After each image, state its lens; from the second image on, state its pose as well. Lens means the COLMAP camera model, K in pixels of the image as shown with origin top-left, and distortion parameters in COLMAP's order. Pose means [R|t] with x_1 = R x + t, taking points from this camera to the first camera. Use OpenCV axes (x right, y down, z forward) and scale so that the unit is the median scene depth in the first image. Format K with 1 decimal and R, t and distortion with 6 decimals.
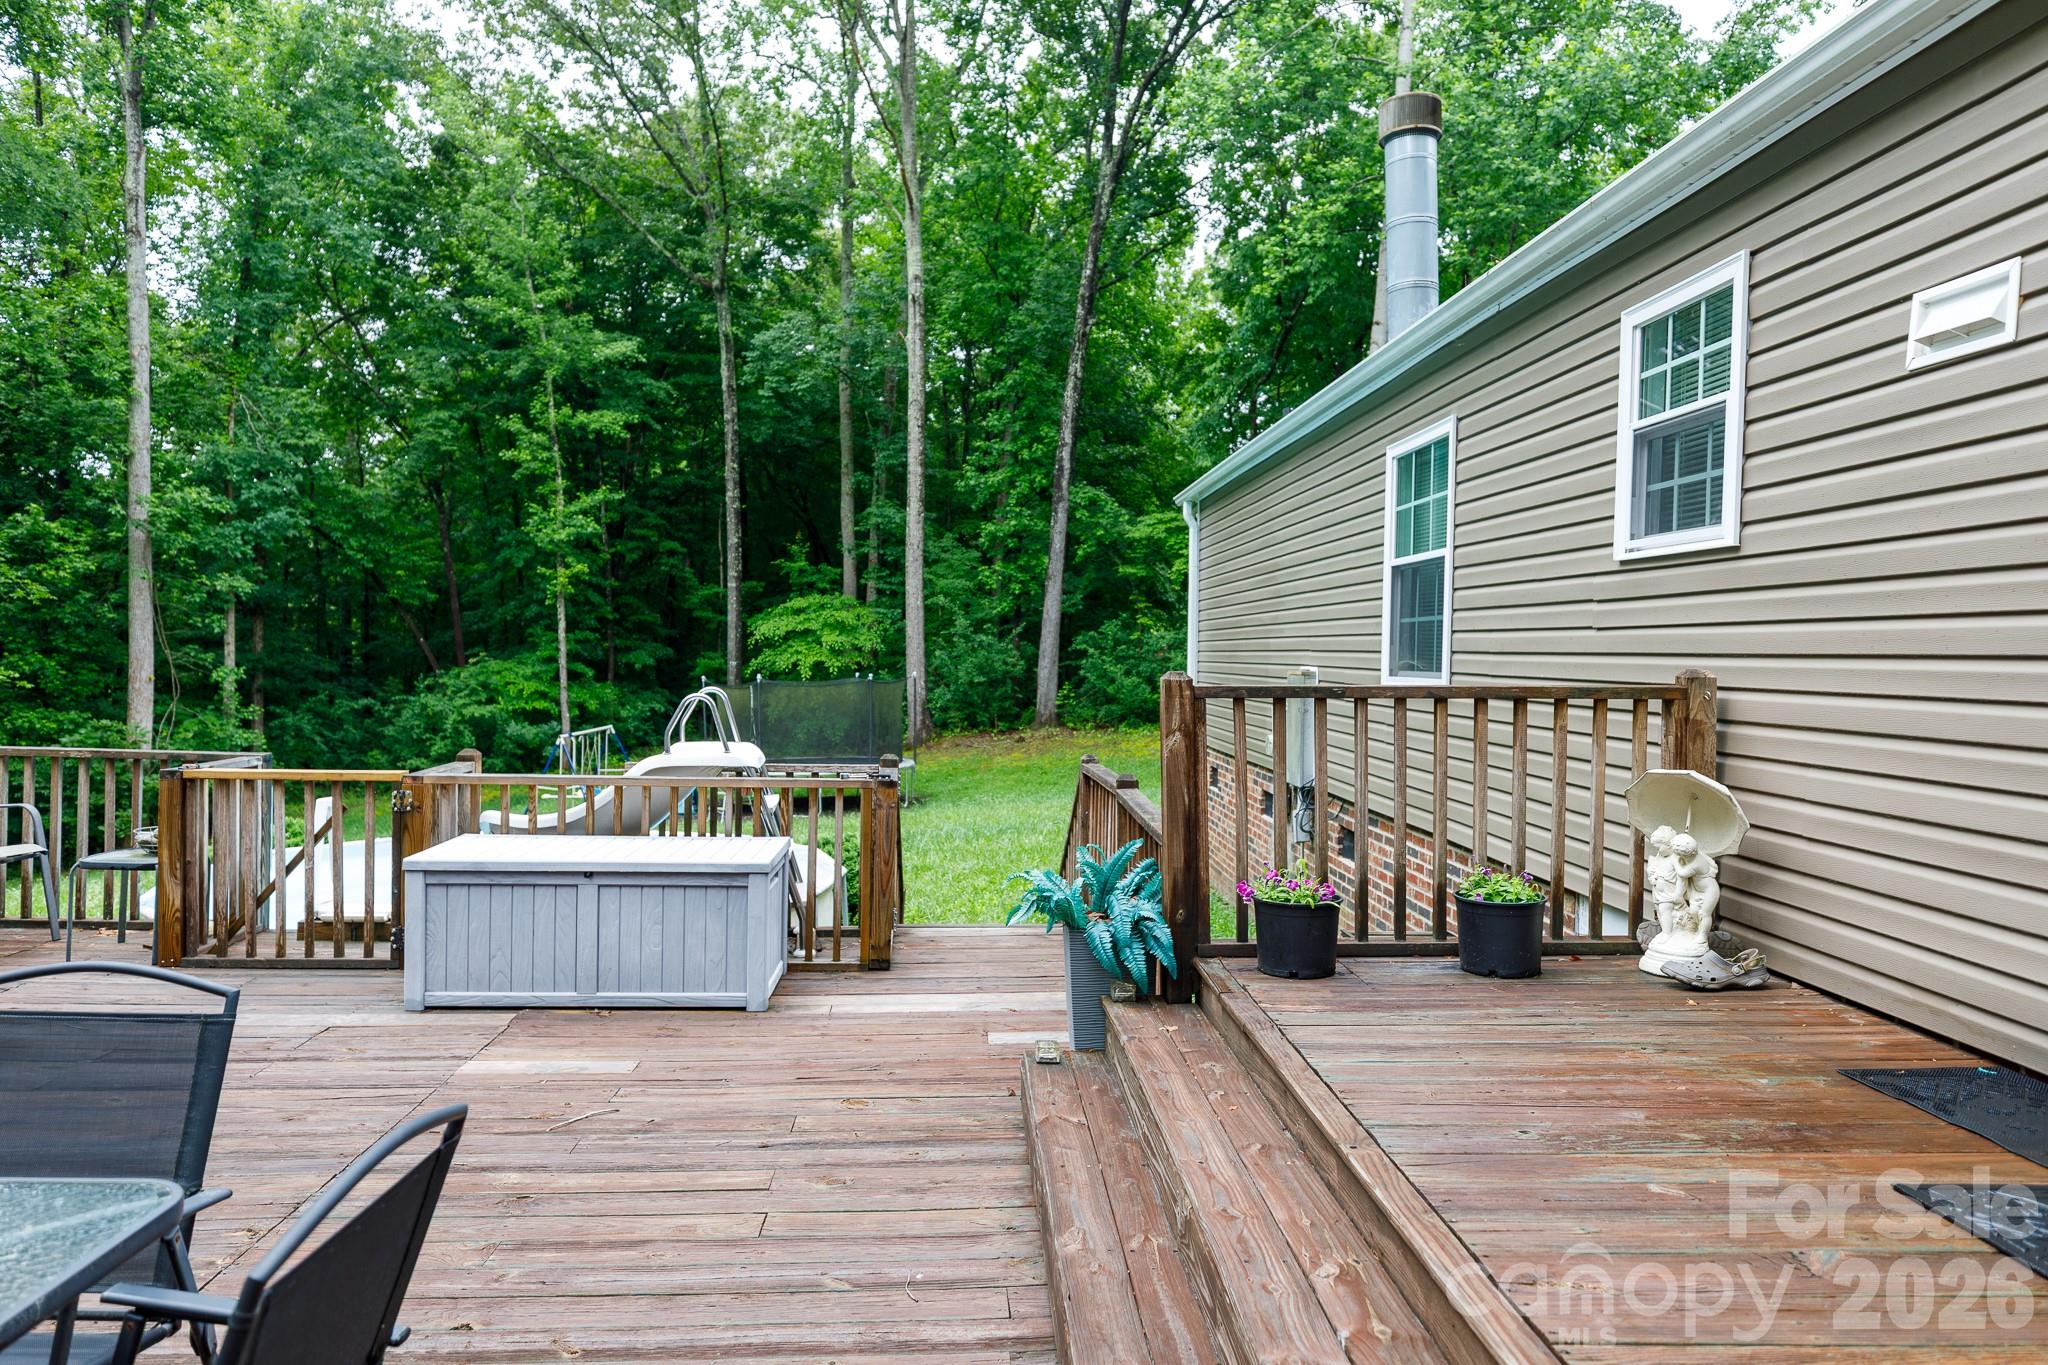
lens RADIAL K [[1378.7, 0, 1034.3], [0, 1378.7, 668.4], [0, 0, 1]] dist [0.017711, -0.000669]
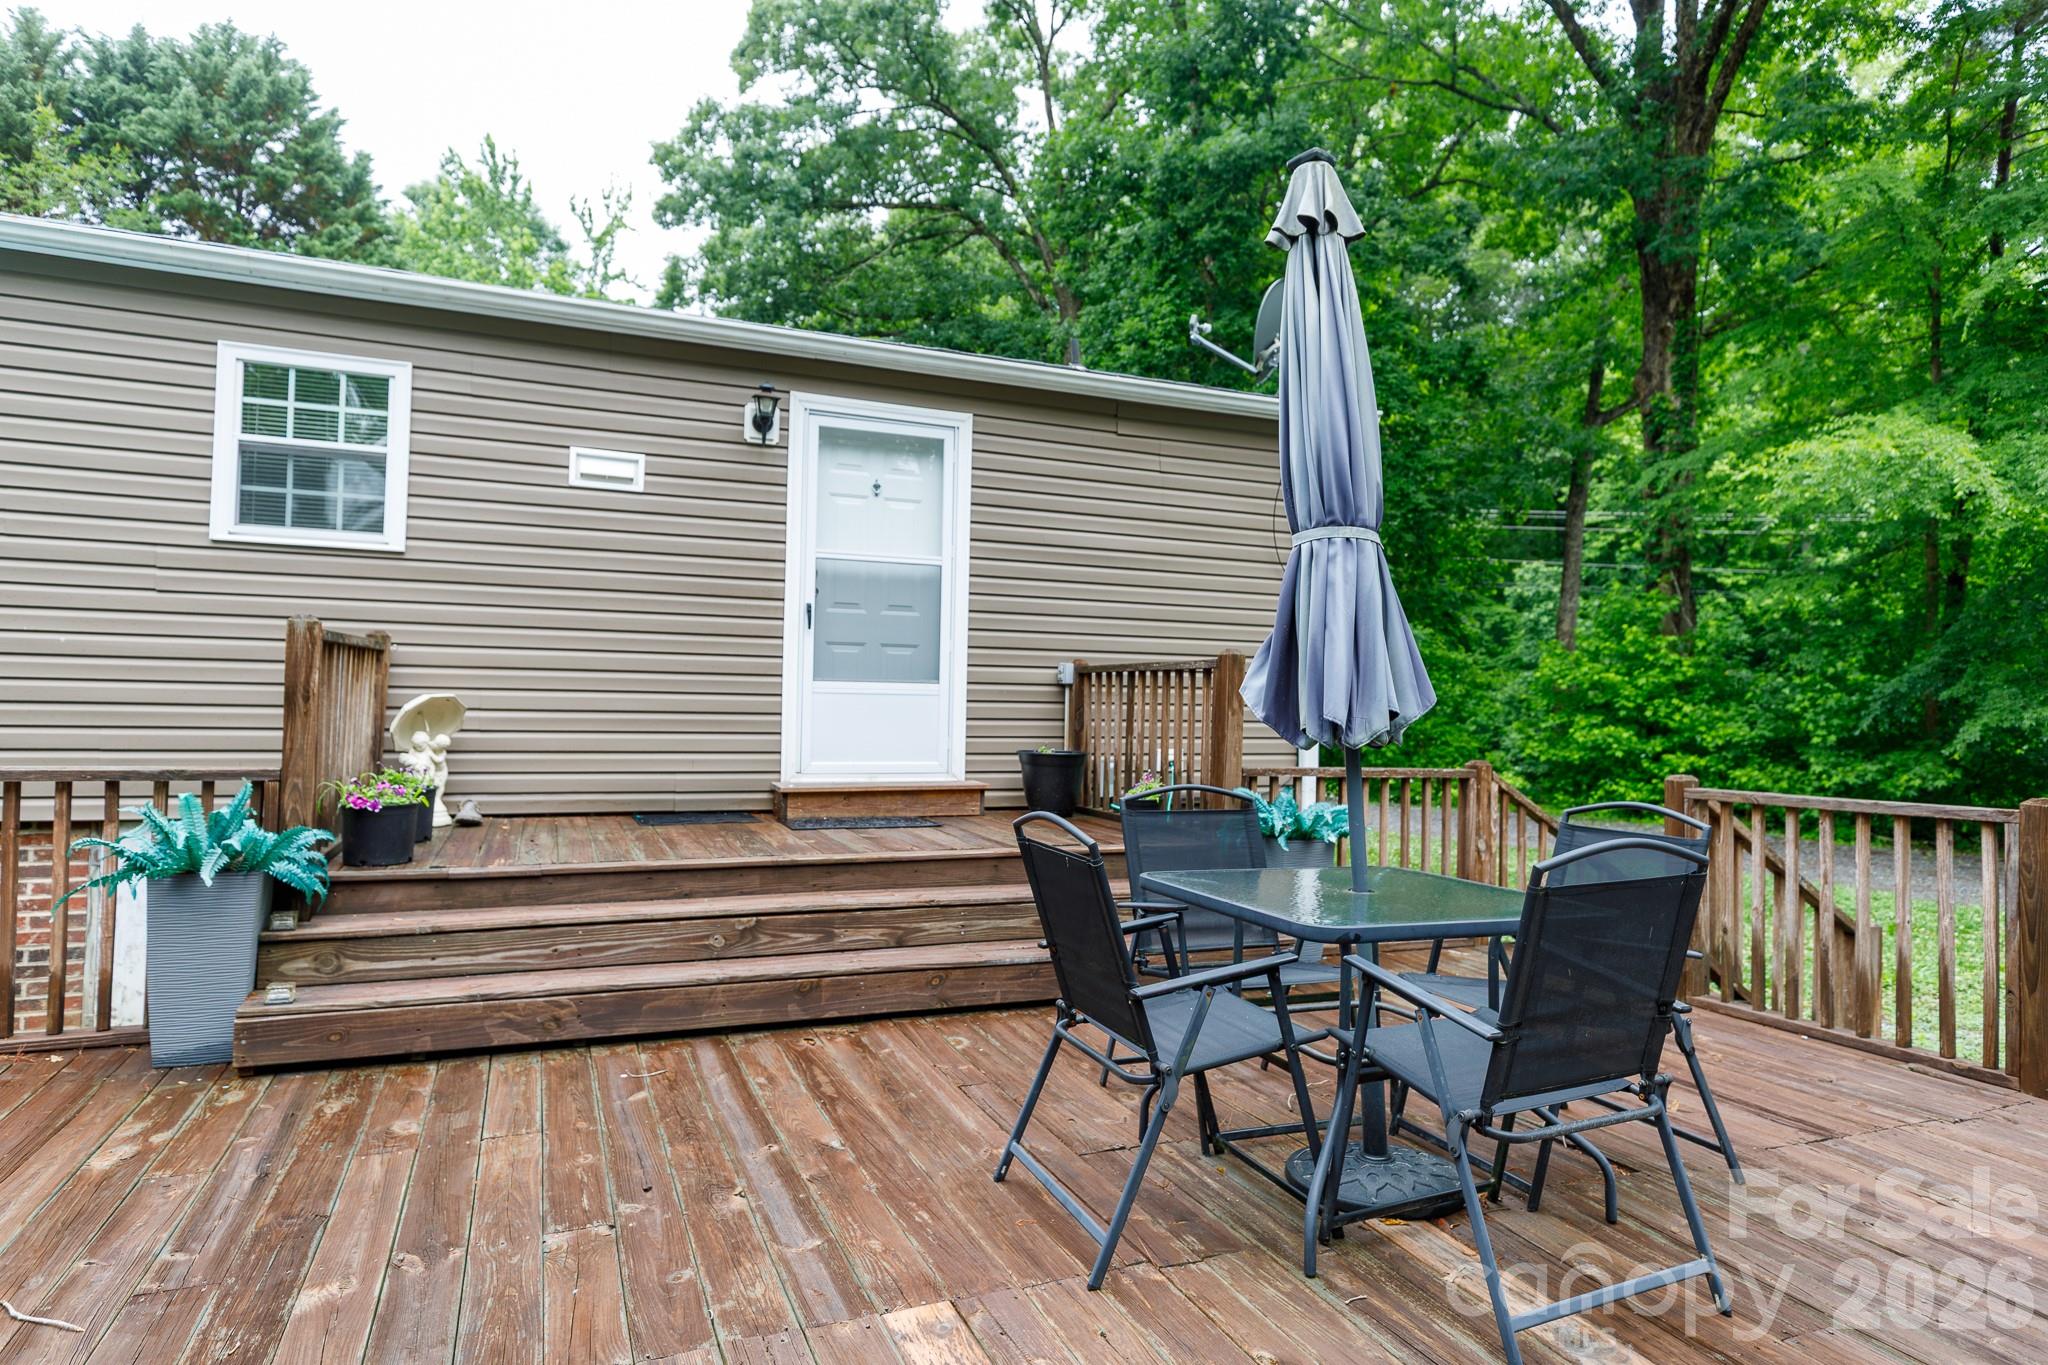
lens RADIAL K [[1157.8, 0, 1023.7], [0, 1157.8, 684.6], [0, 0, 1]] dist [-0.002537, 0.000267]
pose [[-0.344241, 0.011412, 0.938812, -0.912531], [-0.005763, 0.999882, -0.014268, 0.072101], [-0.938864, -0.010322, -0.344134, 0.773053]]
